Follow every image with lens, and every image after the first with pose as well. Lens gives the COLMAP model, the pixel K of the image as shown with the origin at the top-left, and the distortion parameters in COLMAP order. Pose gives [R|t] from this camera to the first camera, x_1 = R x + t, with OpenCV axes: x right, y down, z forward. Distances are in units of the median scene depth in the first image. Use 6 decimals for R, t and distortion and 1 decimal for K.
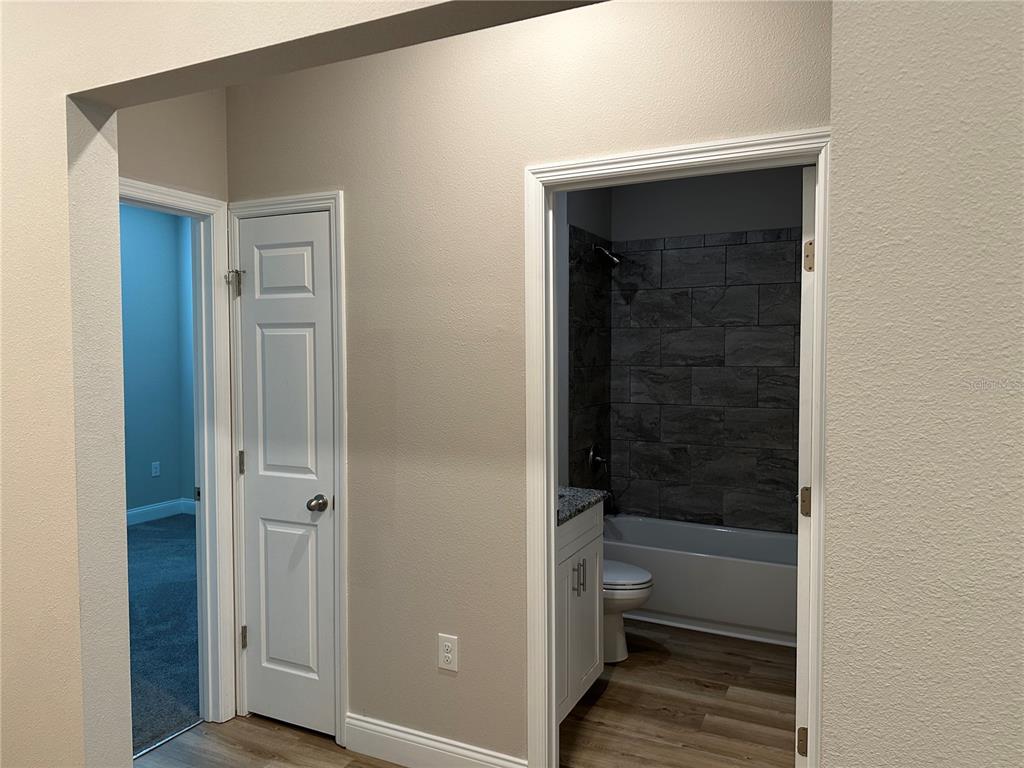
lens RADIAL K [[658.2, 0, 517.8], [0, 658.2, 385.4], [0, 0, 1]] dist [0.028652, -0.006209]
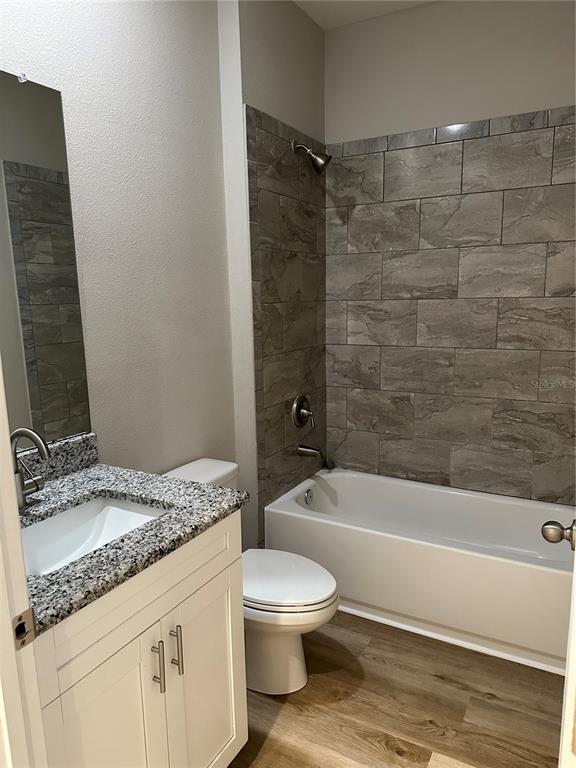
lens RADIAL K [[531.4, 0, 288.5], [0, 531.4, 400.8], [0, 0, 1]] dist [0.035850, -0.052133]
pose [[0.999366, -0.009667, -0.034275, 0.125625], [0.014547, 0.989305, 0.145137, -0.002235], [0.032505, -0.145544, 0.988818, 0.321981]]
